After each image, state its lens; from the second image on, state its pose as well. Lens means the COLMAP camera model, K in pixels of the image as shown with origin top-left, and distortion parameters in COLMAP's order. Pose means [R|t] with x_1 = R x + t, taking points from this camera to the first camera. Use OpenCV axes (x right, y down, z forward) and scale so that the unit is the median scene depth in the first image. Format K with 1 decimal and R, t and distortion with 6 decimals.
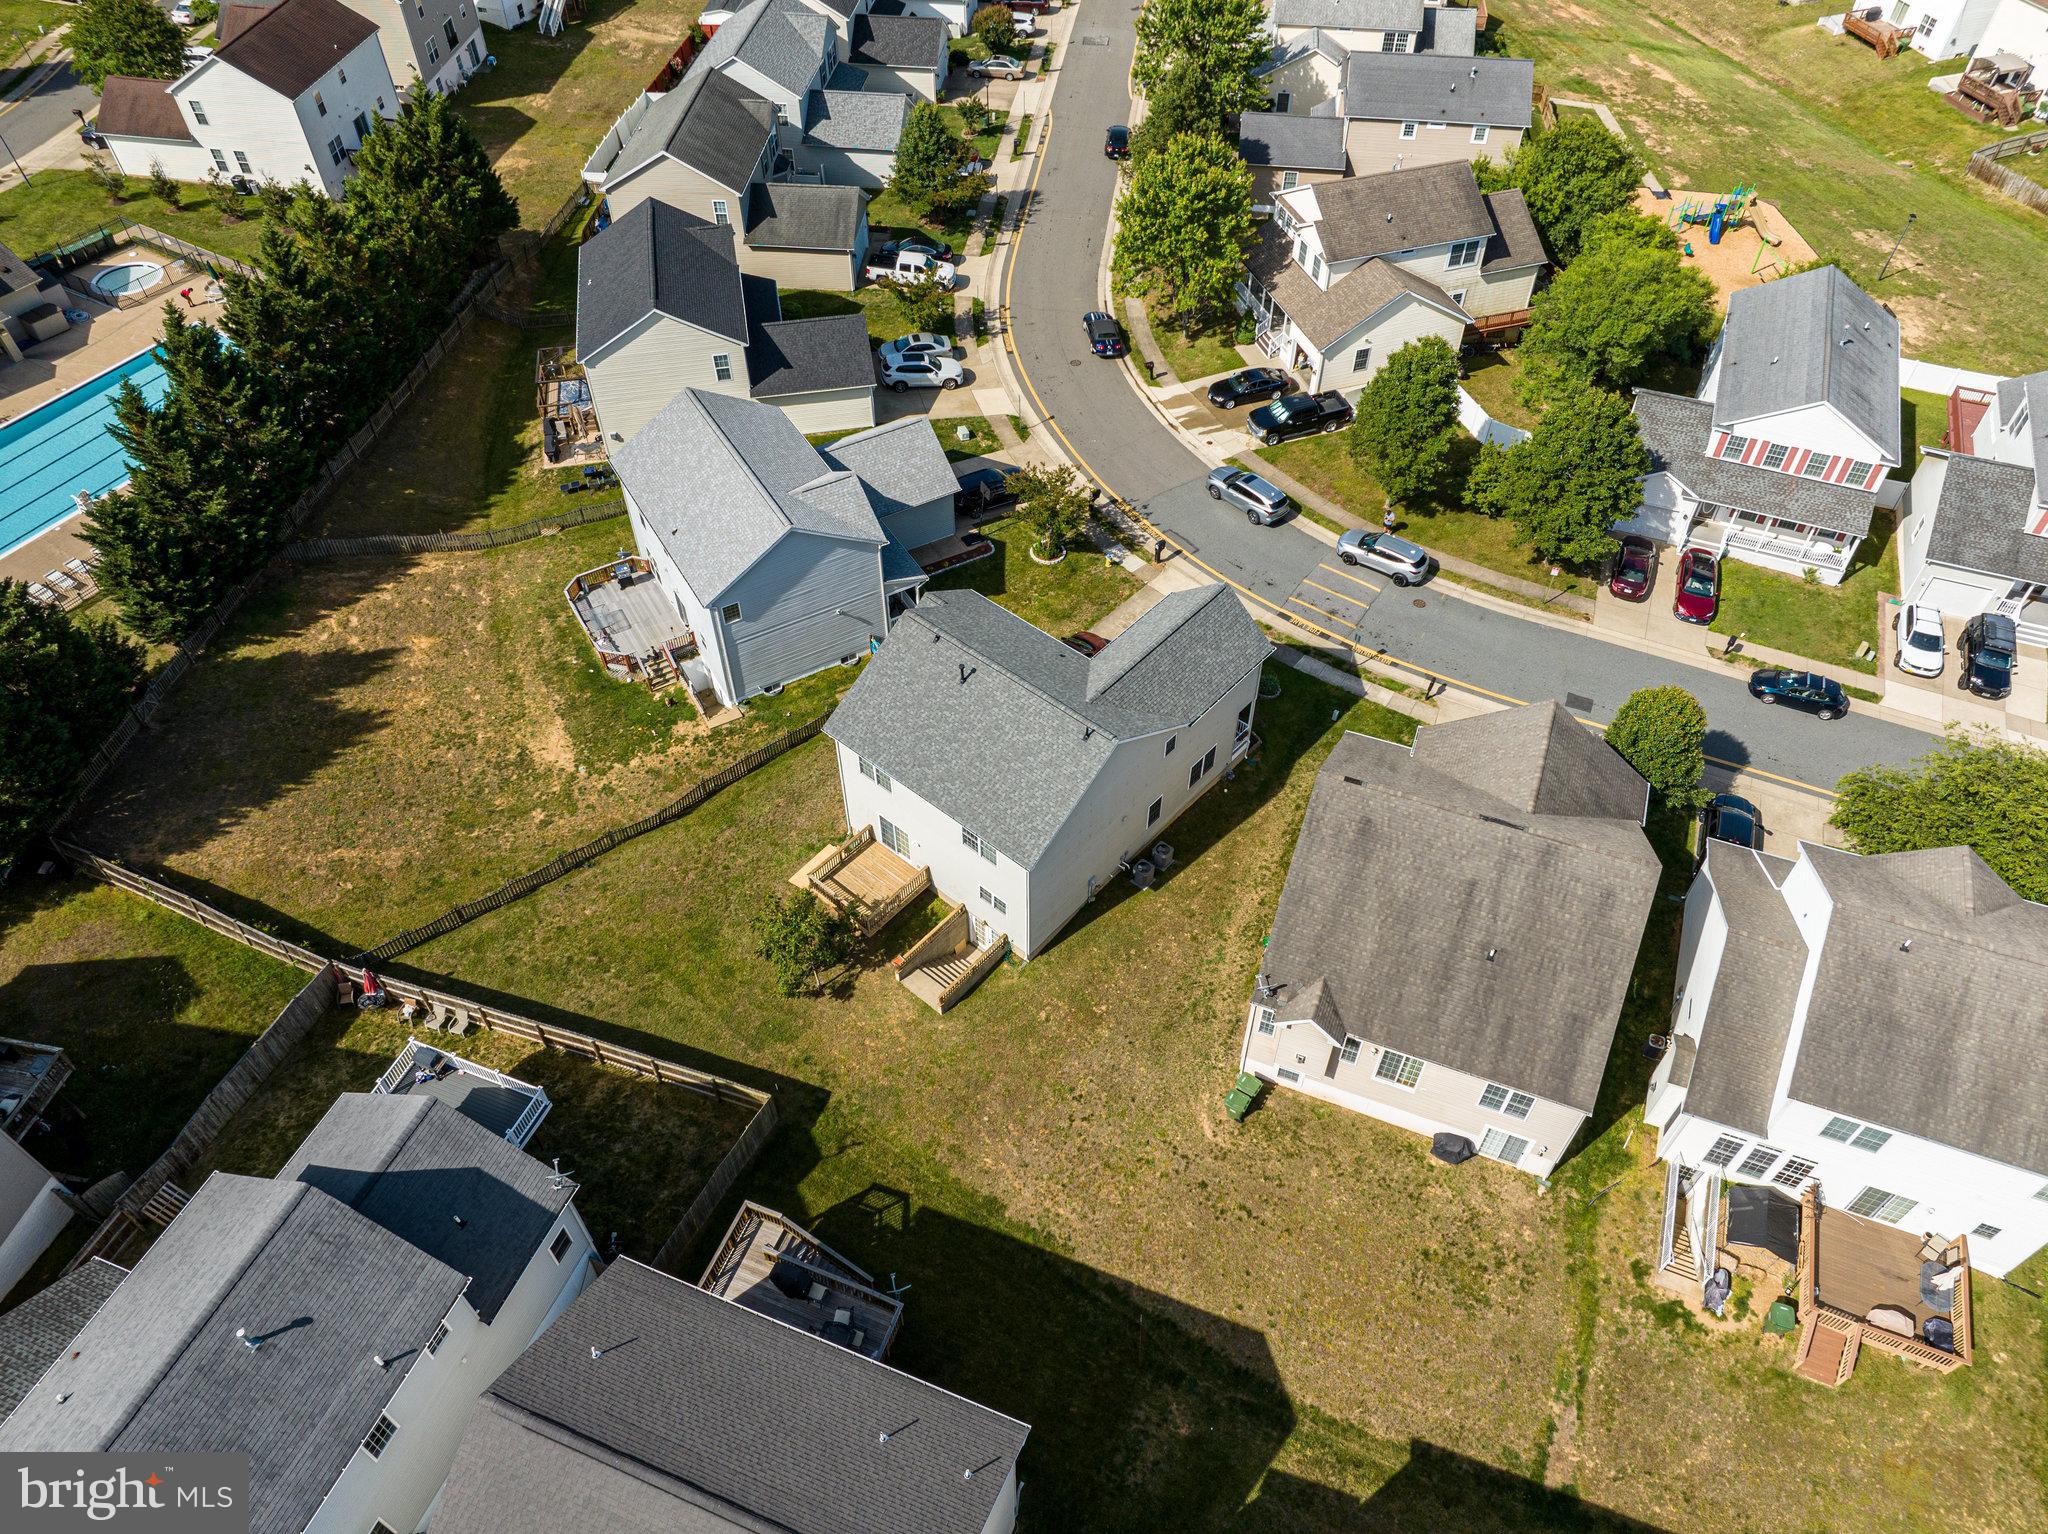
lens RADIAL K [[1423.8, 0, 1024.5], [0, 1423.8, 776.2], [0, 0, 1]] dist [-0.005953, 0.017229]
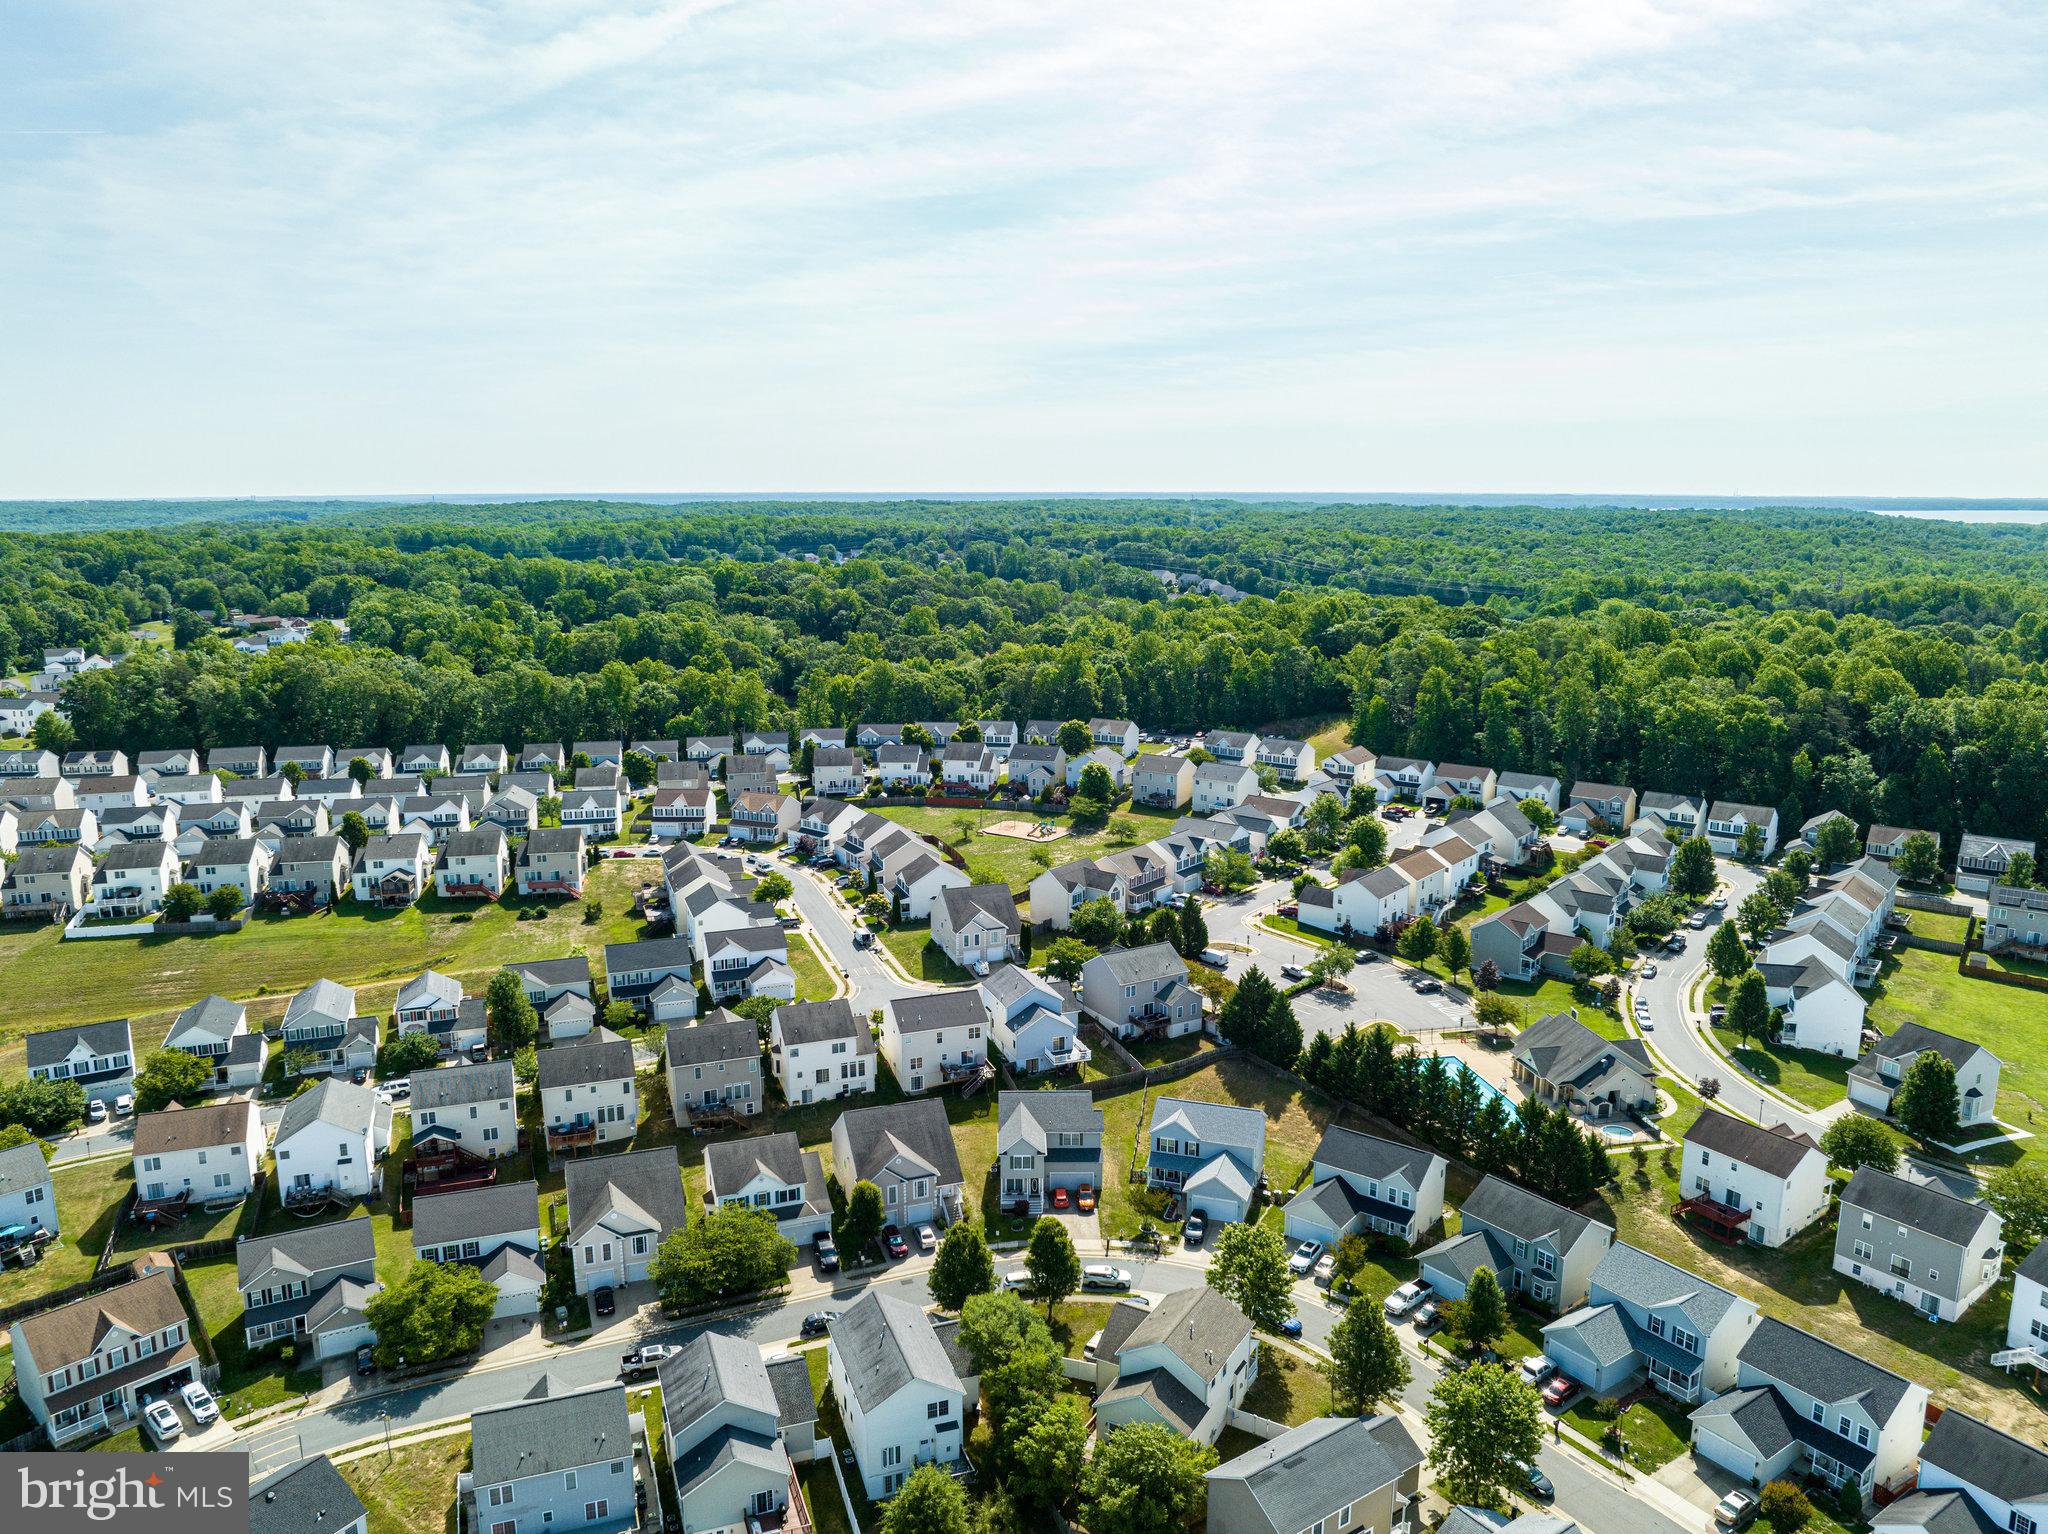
lens RADIAL K [[1437.4, 0, 1026.0], [0, 1437.4, 773.6], [0, 0, 1]] dist [-0.026207, -0.022034]
pose [[-0.745312, 0.133975, -0.653117, 1.456411], [-0.496356, 0.542529, 0.677712, -1.884484], [0.445131, 0.829285, -0.337854, 1.089445]]
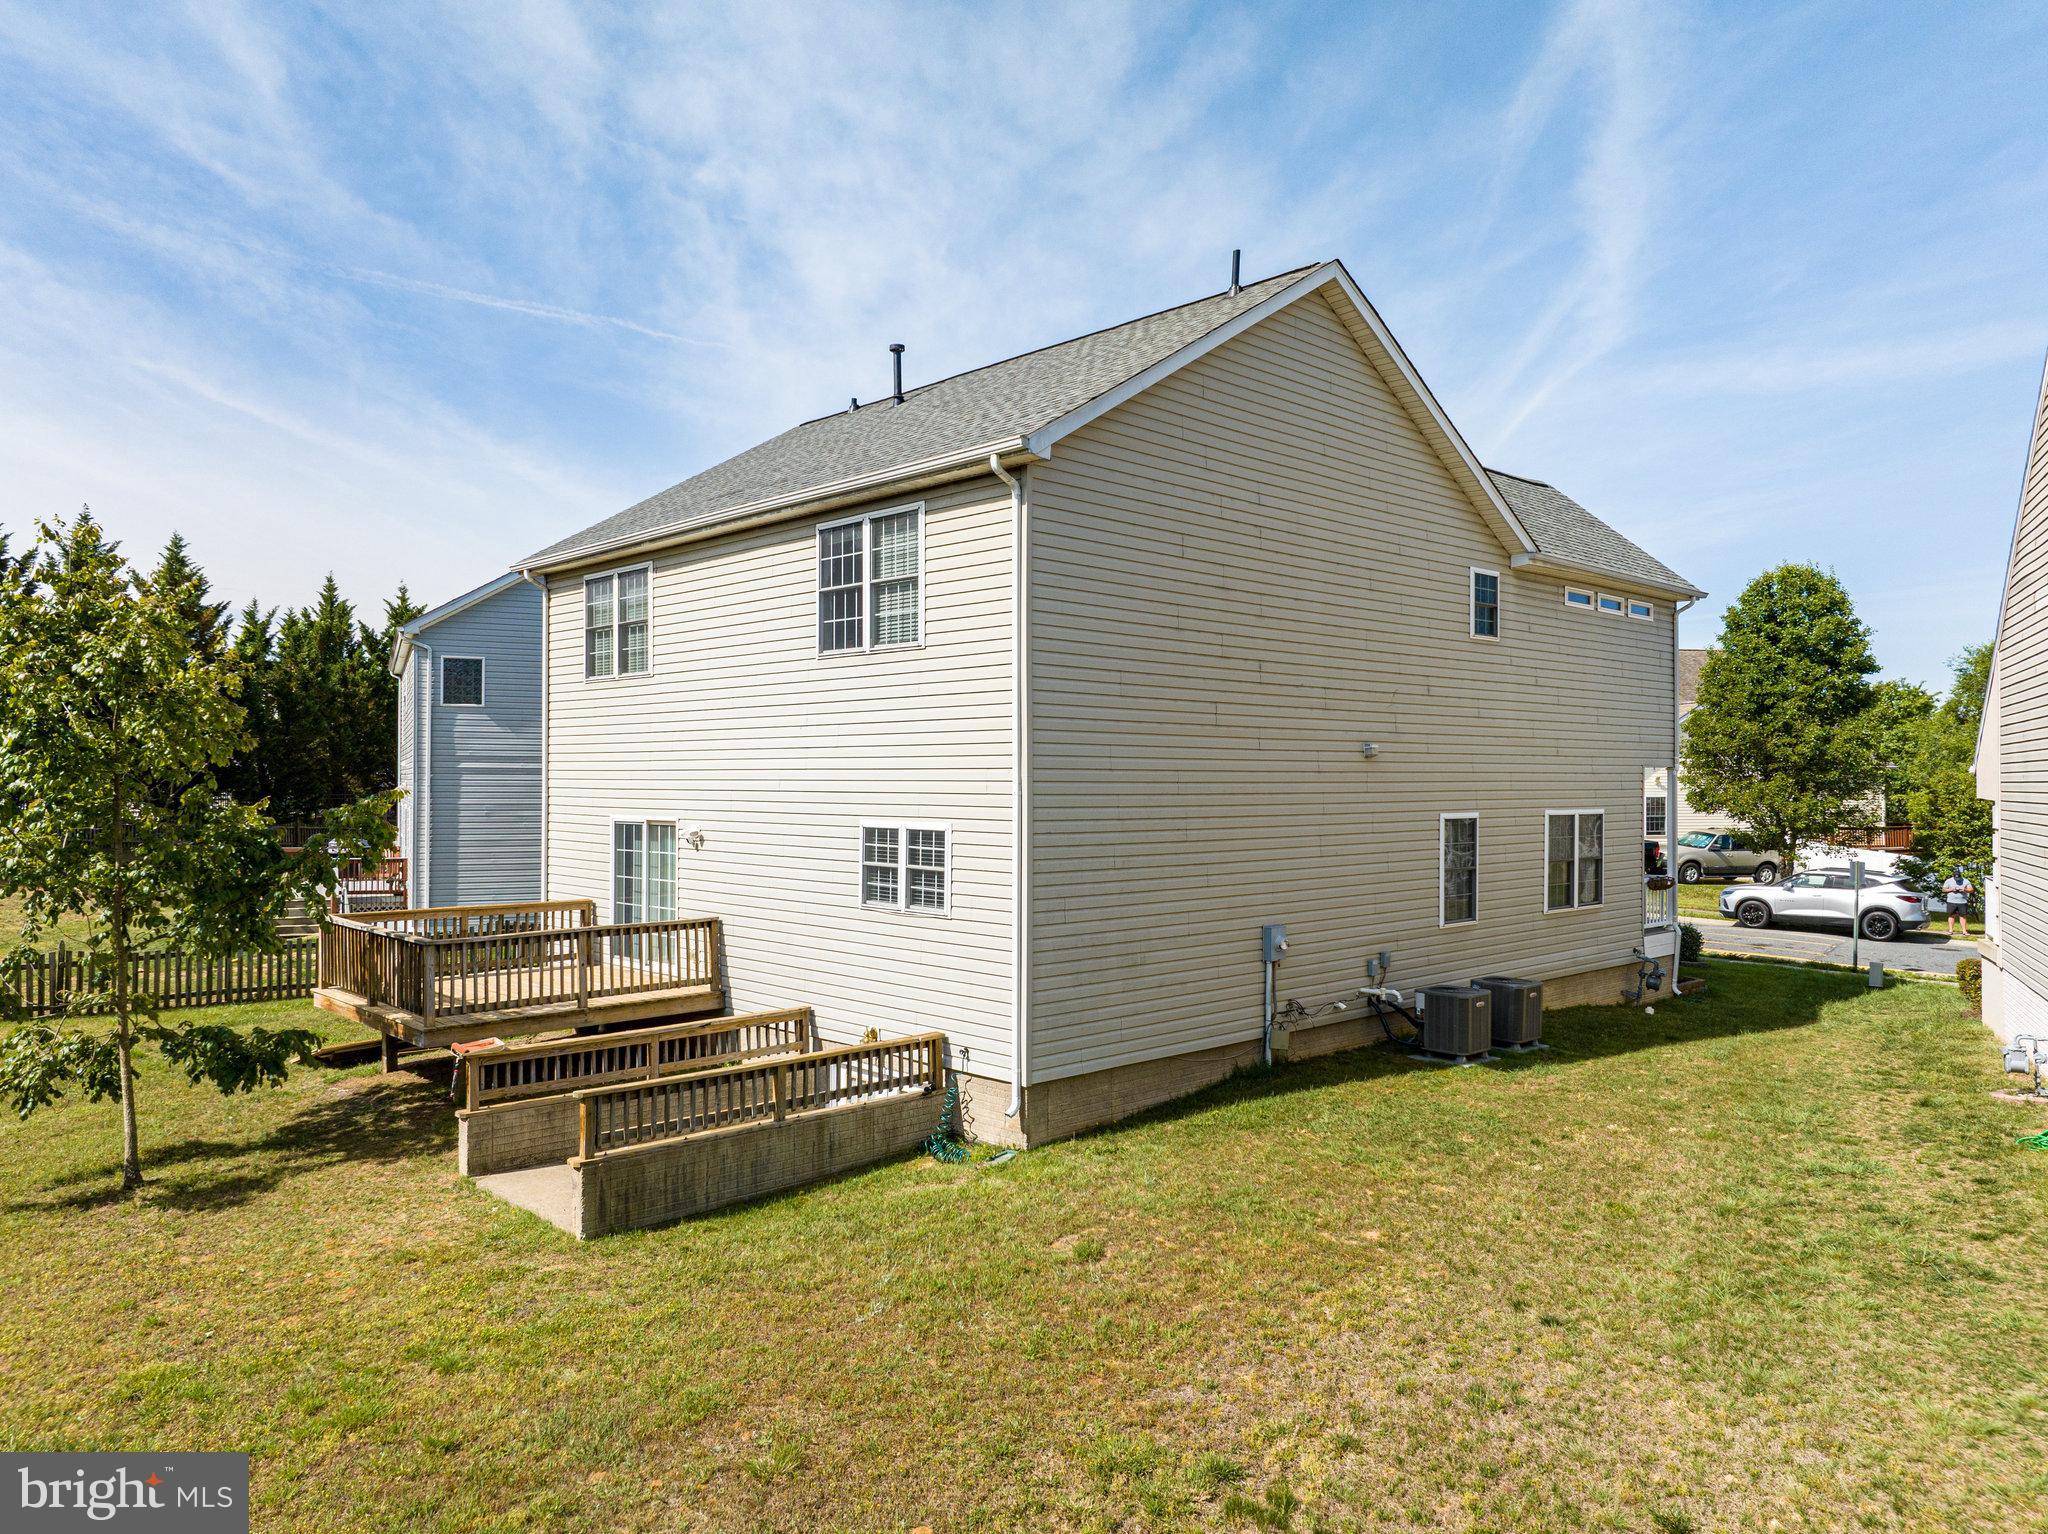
lens RADIAL K [[1458.6, 0, 1082.7], [0, 1458.6, 789.1], [0, 0, 1]] dist [0.000230, -0.001003]
pose [[0.997599, 0.011043, -0.068374, 0.023089], [-0.058269, 0.667461, -0.742362, 0.213813], [0.037439, 0.744563, 0.666501, 0.618123]]
